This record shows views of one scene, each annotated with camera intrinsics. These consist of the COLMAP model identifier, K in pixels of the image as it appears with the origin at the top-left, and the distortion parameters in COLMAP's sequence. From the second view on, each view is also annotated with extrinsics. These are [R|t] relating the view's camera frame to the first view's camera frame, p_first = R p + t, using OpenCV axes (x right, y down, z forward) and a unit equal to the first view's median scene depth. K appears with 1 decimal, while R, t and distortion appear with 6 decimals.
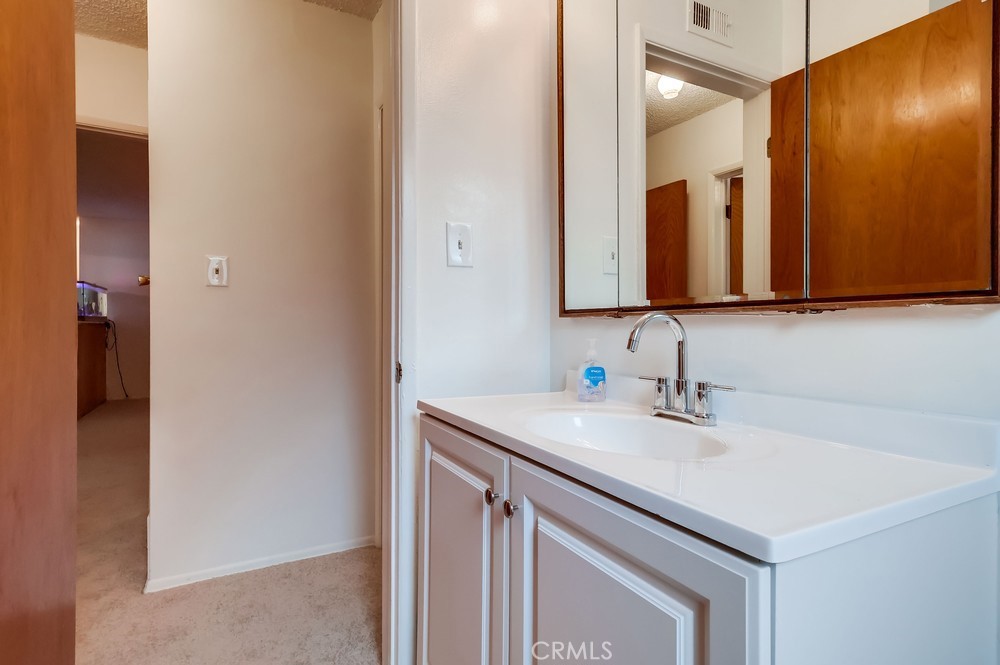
lens RADIAL K [[527.4, 0, 500.0], [0, 527.4, 332.5], [0, 0, 1]] dist [-0.000144, 0.000050]
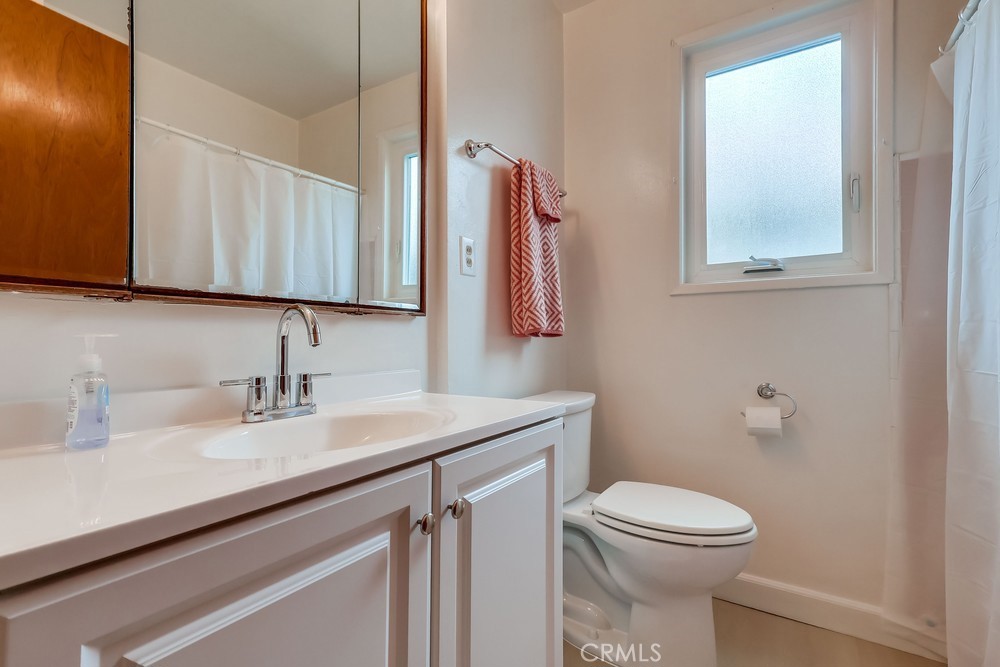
lens RADIAL K [[463.8, 0, 502.7], [0, 463.8, 332.5], [0, 0, 1]] dist [0.017664, 0.000256]
pose [[-0.485341, 0.002144, 0.874322, -0.574044], [-0.003451, 0.999985, -0.004368, 0.012605], [-0.874318, -0.005137, -0.485326, 1.020774]]
